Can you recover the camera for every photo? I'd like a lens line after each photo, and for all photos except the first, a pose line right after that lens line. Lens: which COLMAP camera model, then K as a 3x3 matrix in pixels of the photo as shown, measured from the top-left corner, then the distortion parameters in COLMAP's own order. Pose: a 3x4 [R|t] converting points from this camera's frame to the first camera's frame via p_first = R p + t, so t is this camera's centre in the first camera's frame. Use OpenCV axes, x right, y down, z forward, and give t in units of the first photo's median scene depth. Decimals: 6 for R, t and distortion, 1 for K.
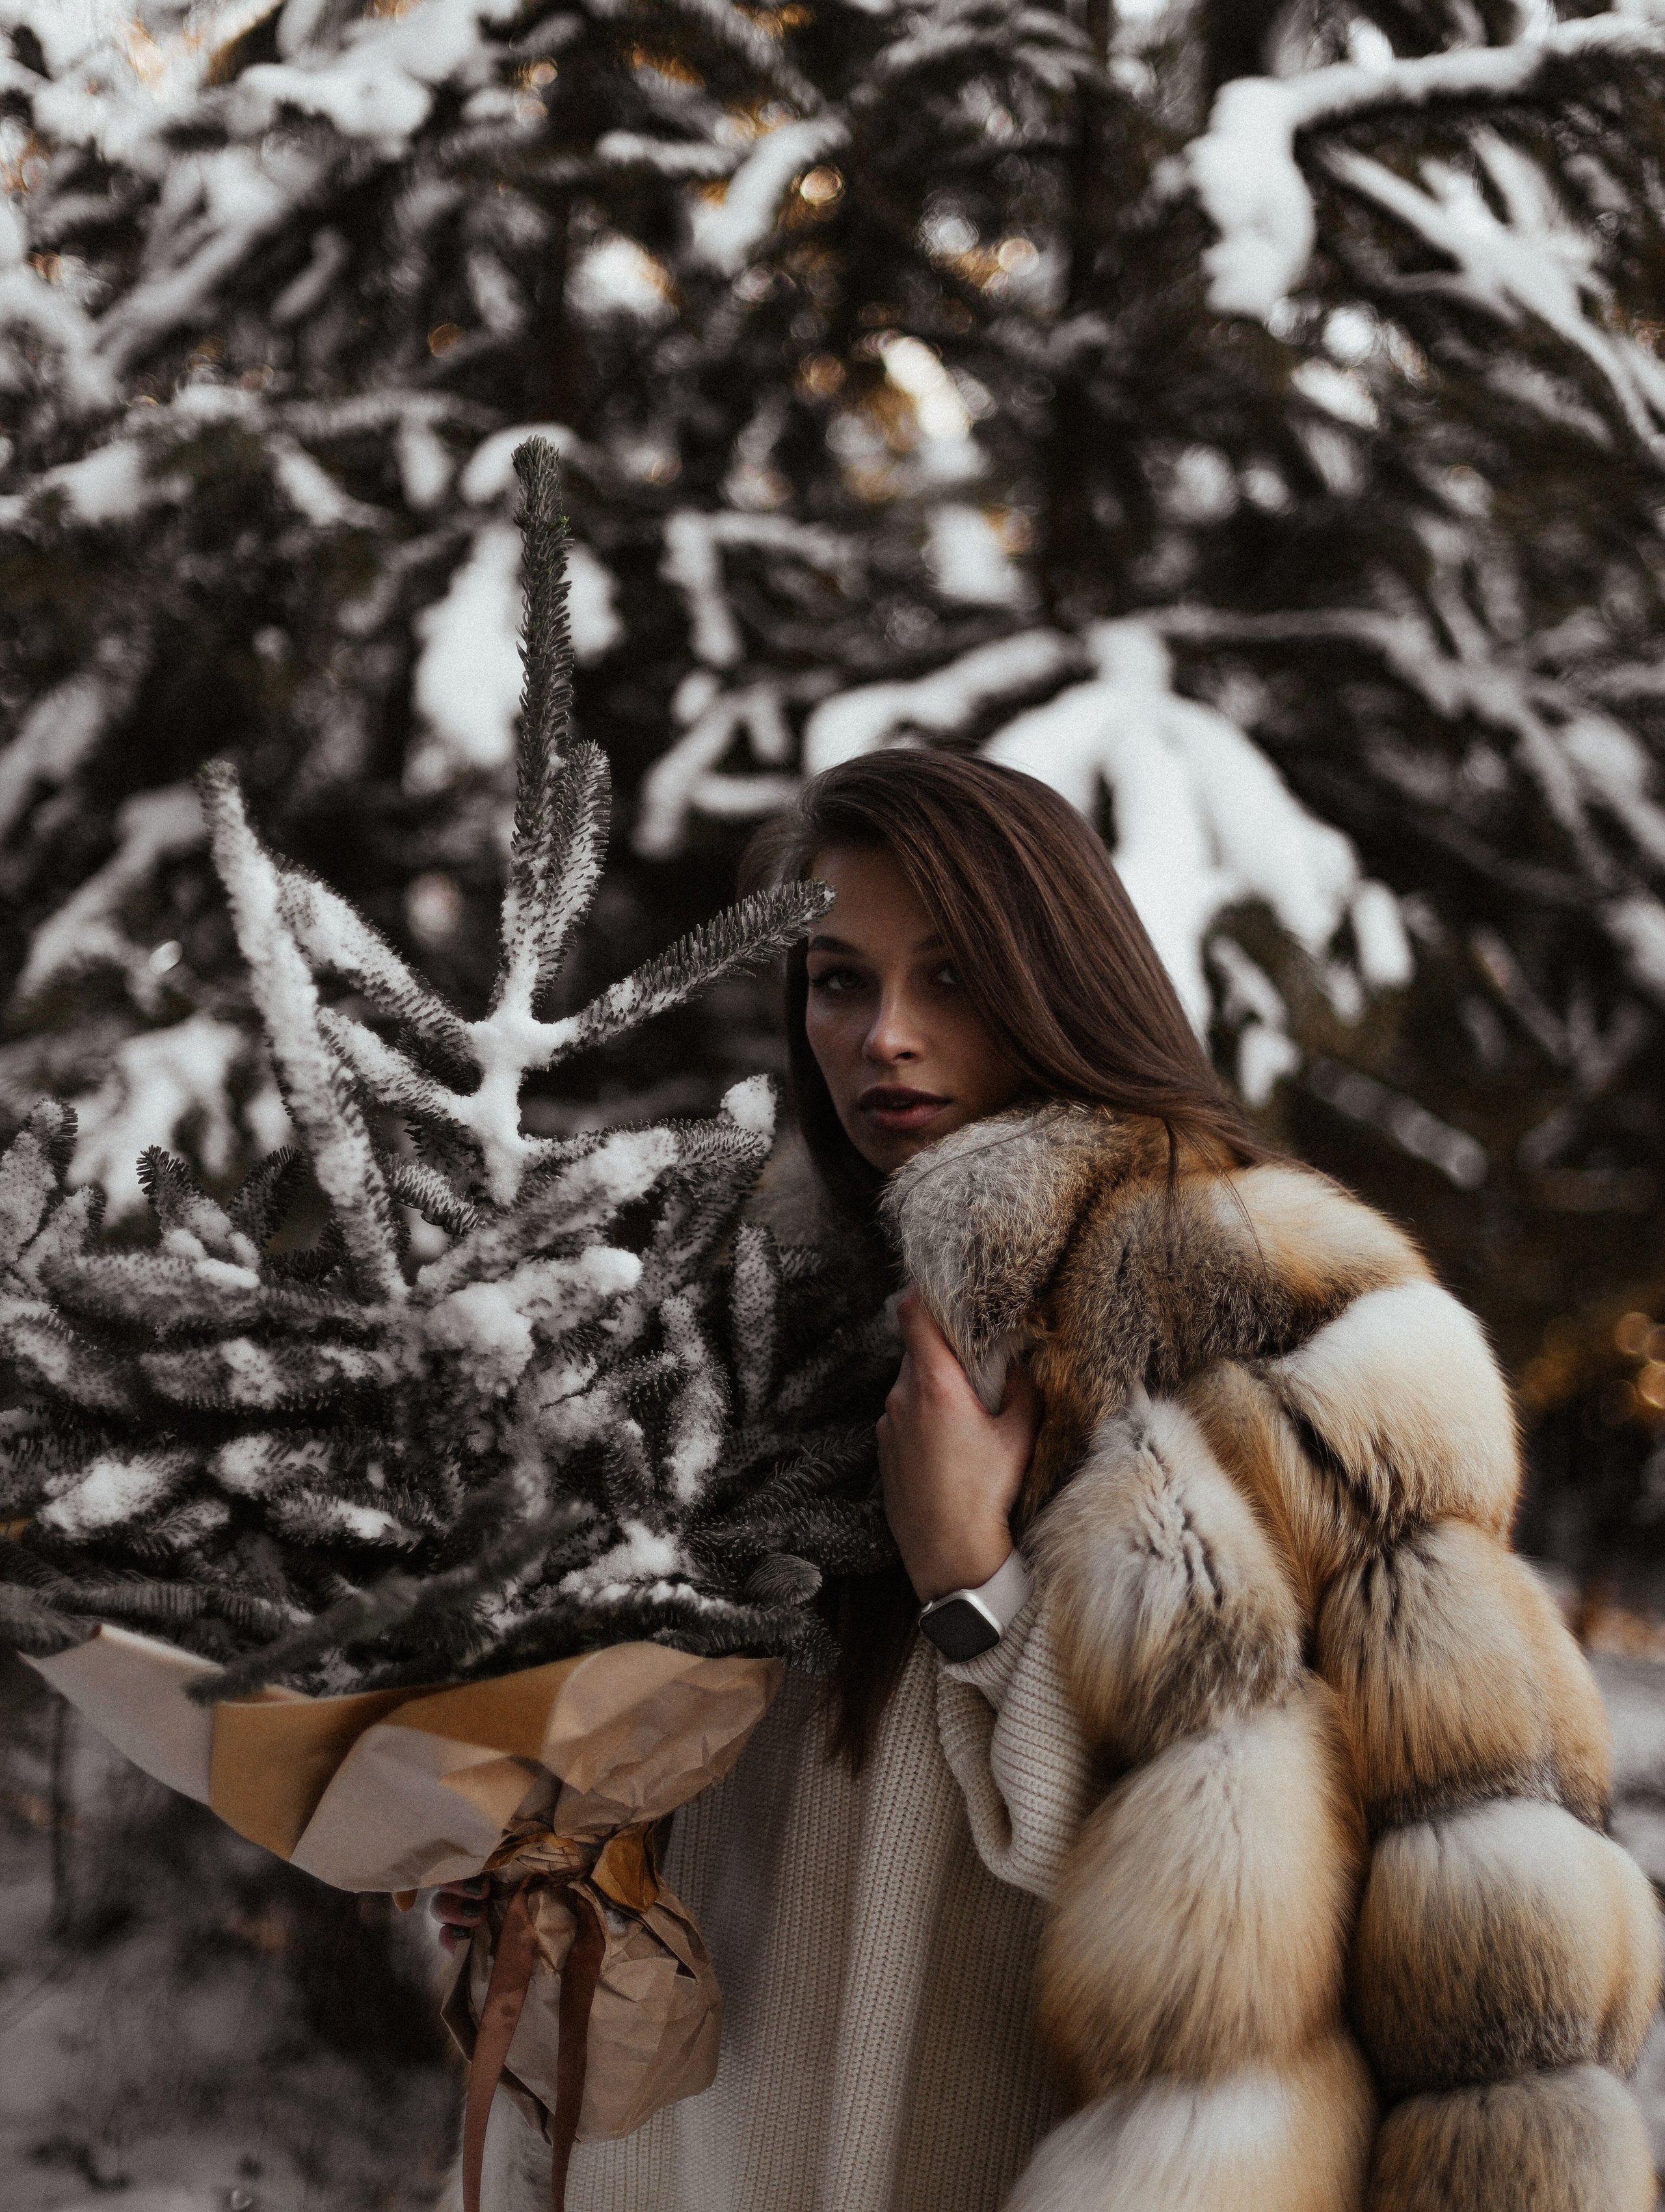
lens RADIAL K [[3674.1, 0, 832.5], [0, 3674.1, 1106.0], [0, 0, 1]] dist [-0.136370, 0.104207]
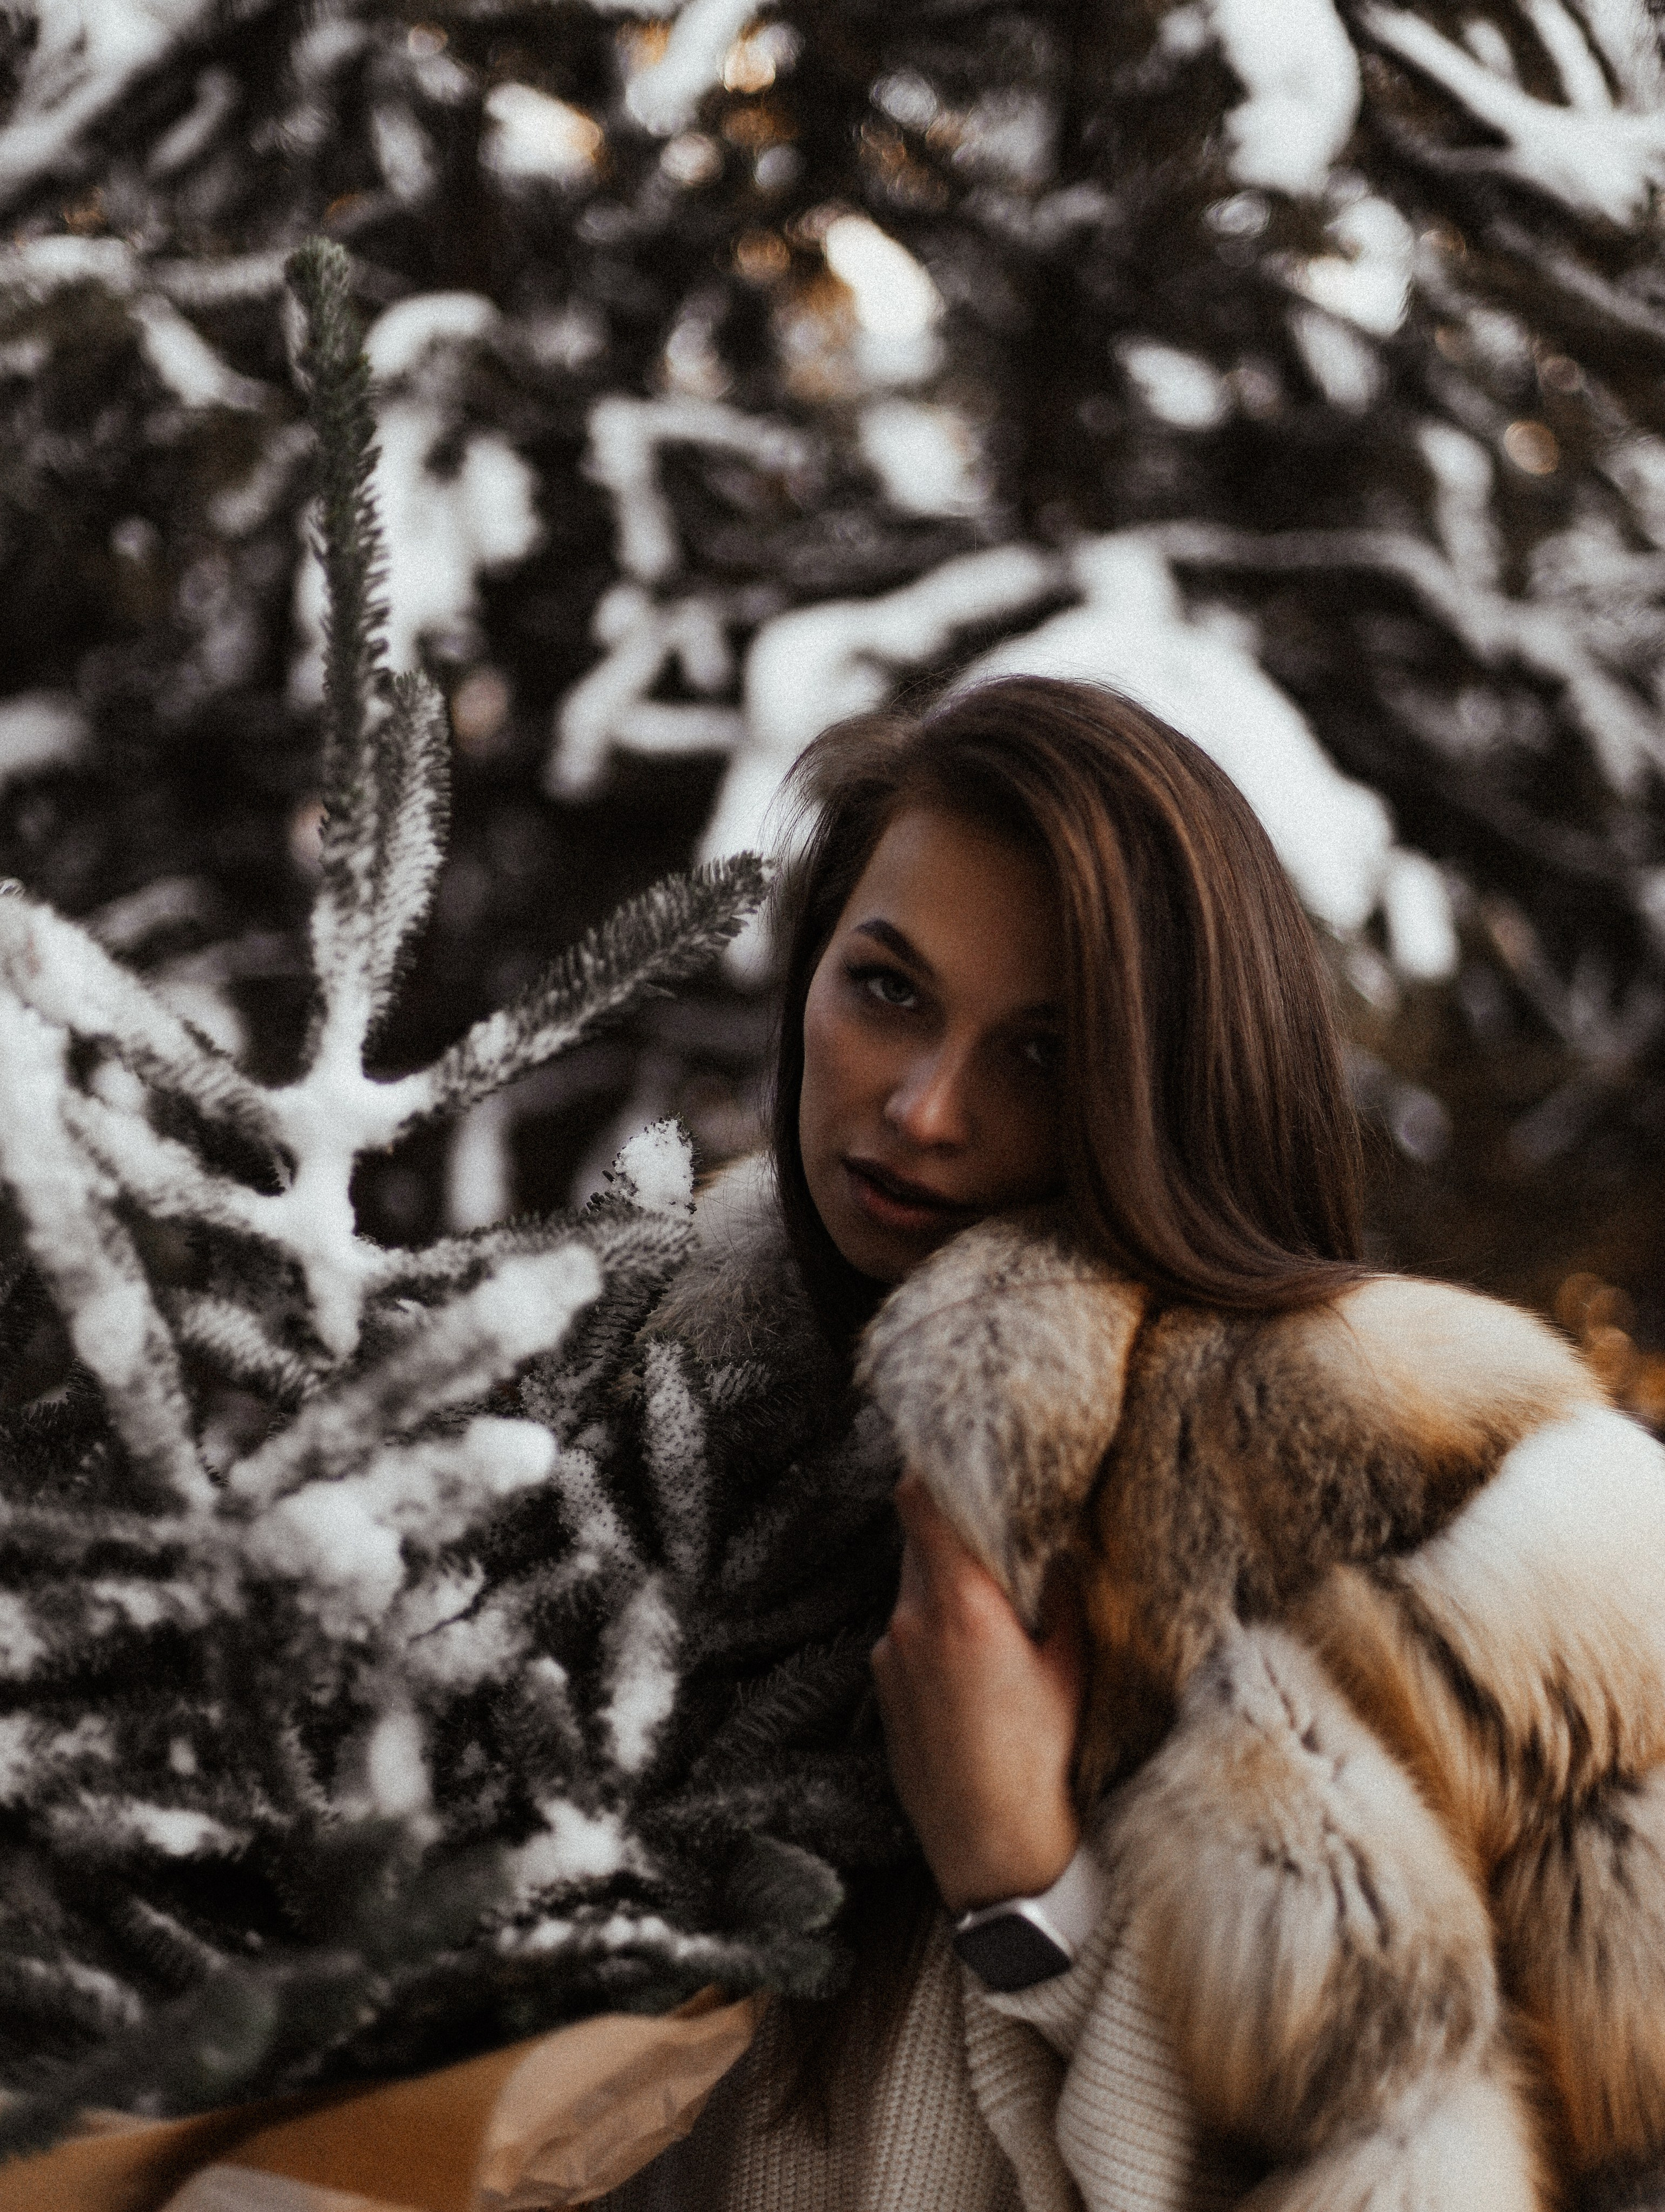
lens RADIAL K [[3674.1, 0, 832.5], [0, 3674.1, 1106.0], [0, 0, 1]] dist [-0.136370, 0.104207]
pose [[0.999262, 0.023514, 0.030357, -0.010758], [-0.024263, 0.999404, 0.024535, -0.016853], [-0.029762, -0.025254, 0.999238, 0.124577]]
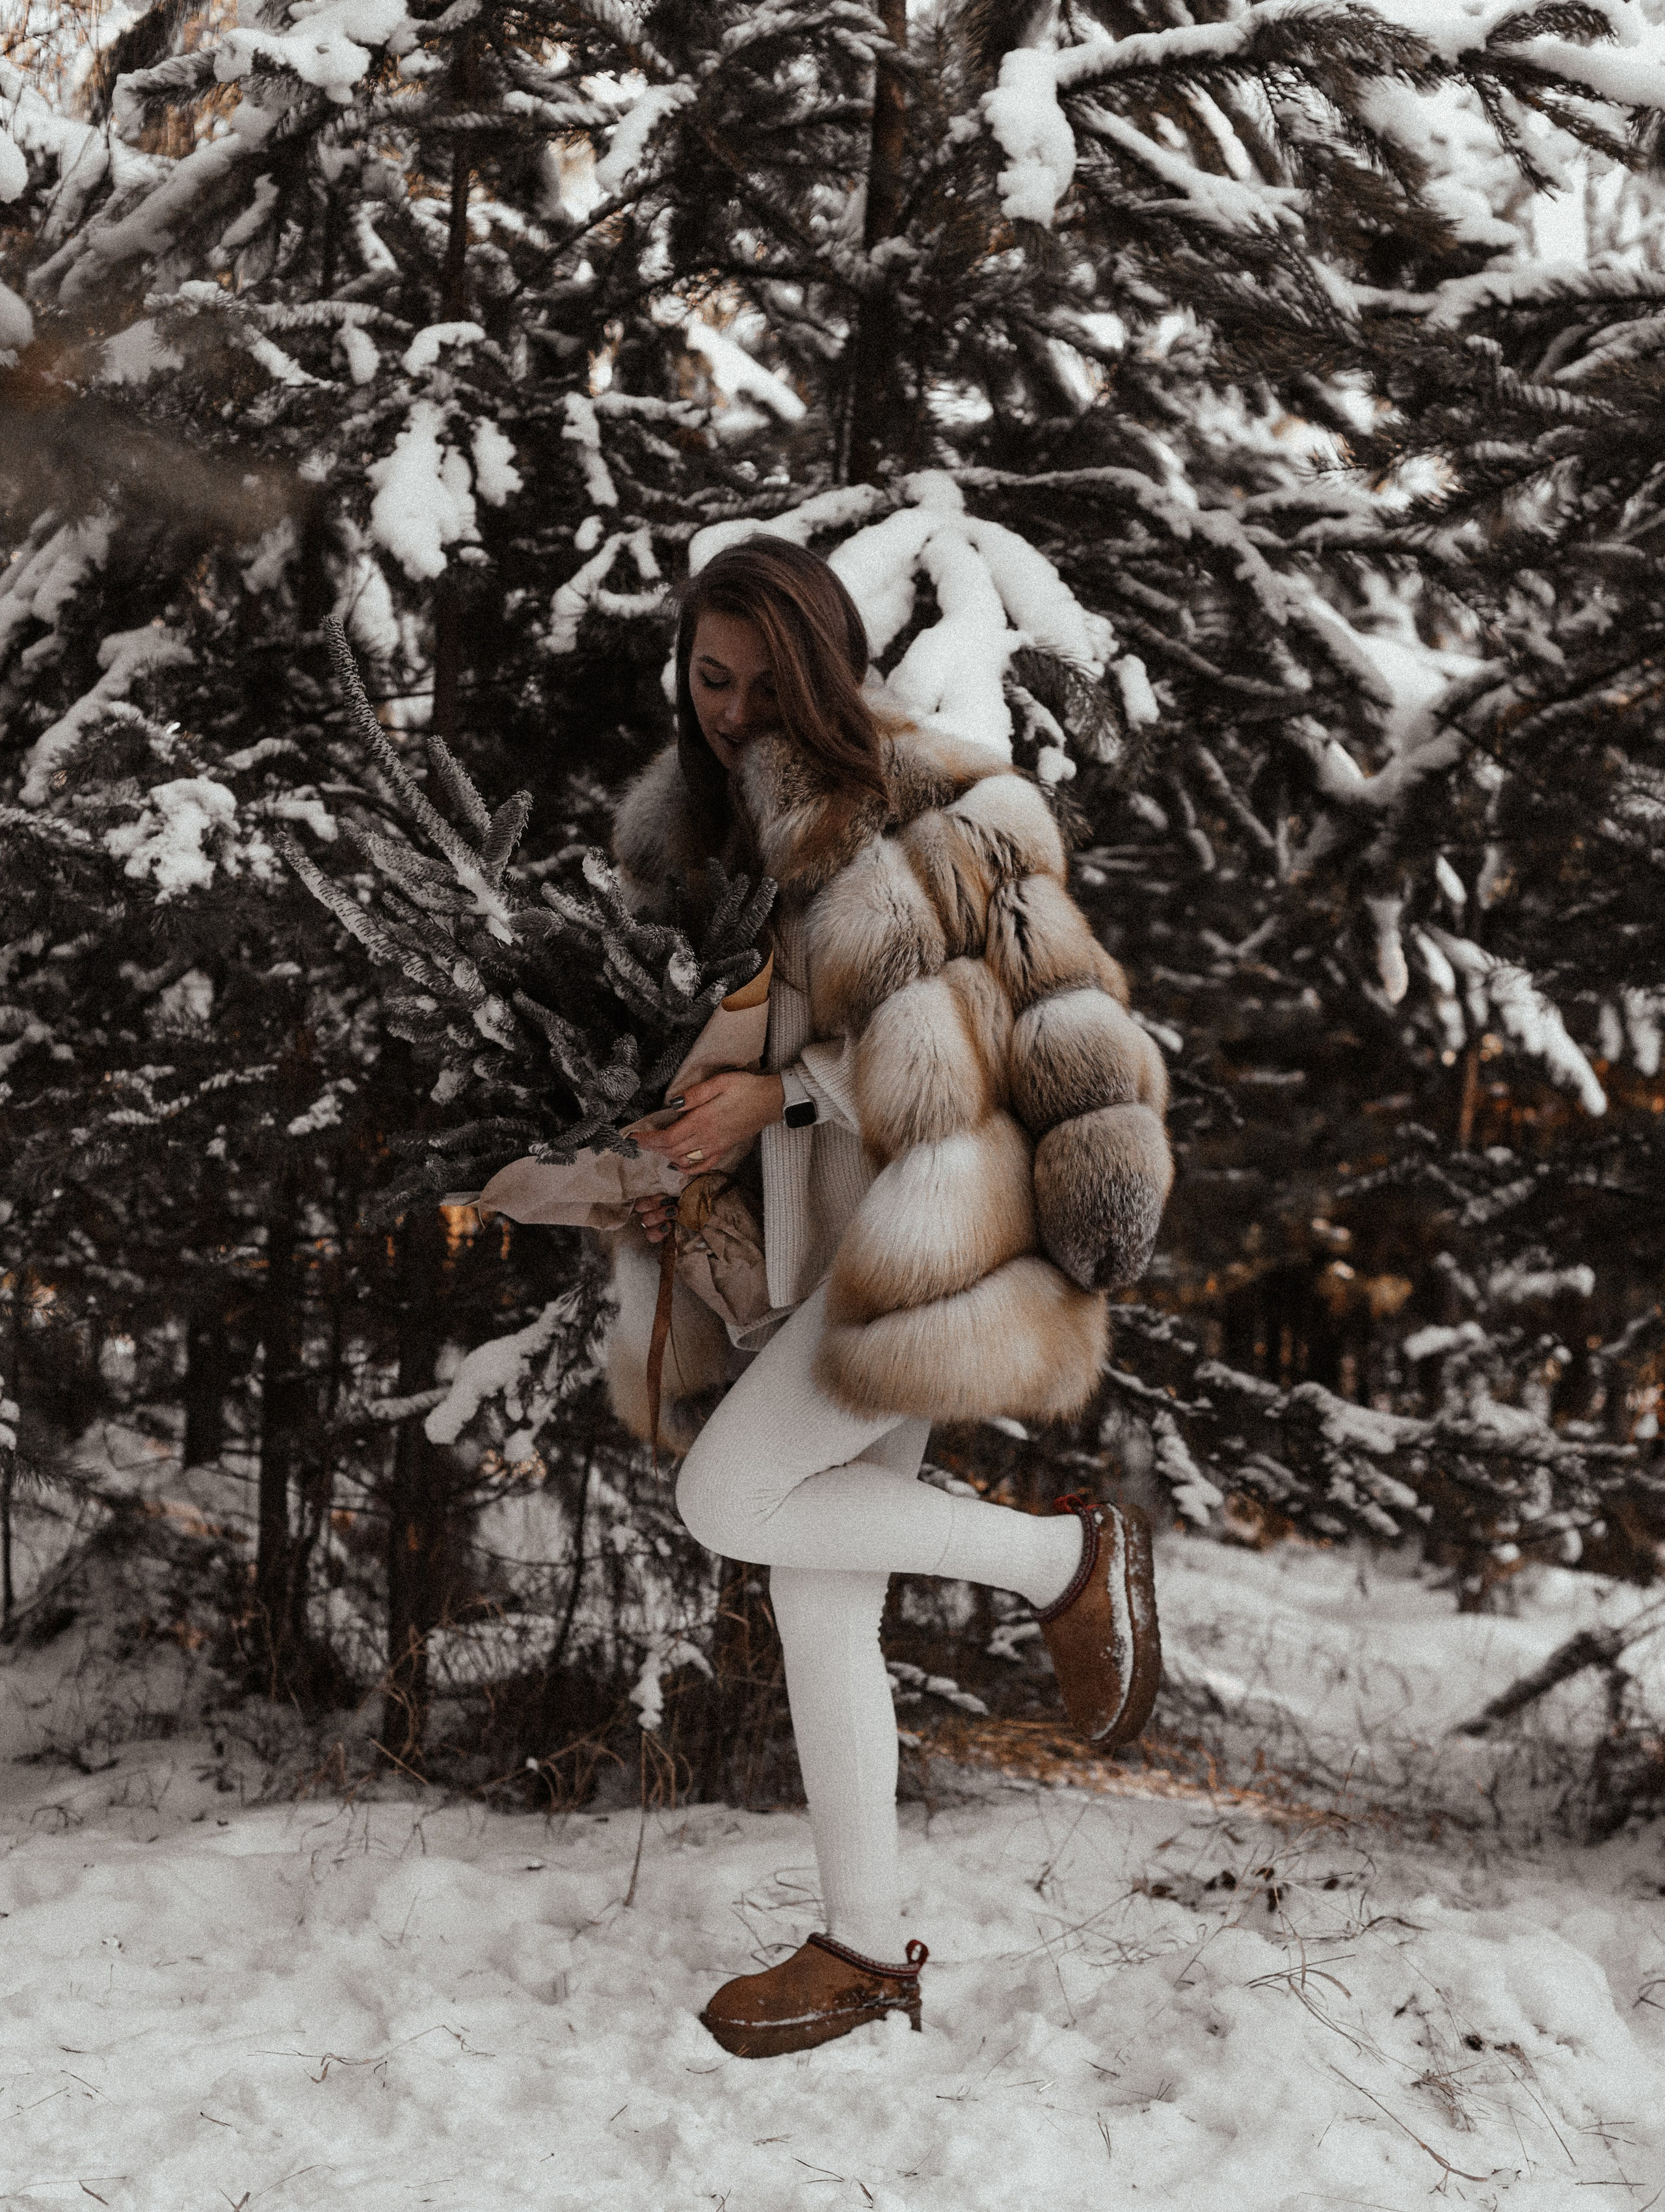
lens RADIAL K [[3608.3, 0, 832.5], [0, 3608.3, 1106.0], [0, 0, 1]] dist [-0.089574, -0.108465]
pose [[0.996261, -0.007913, 0.086026, -0.060824], [0.009498, 0.999792, -0.018032, 0.107142], [-0.085865, 0.018782, 0.996130, -0.231348]]
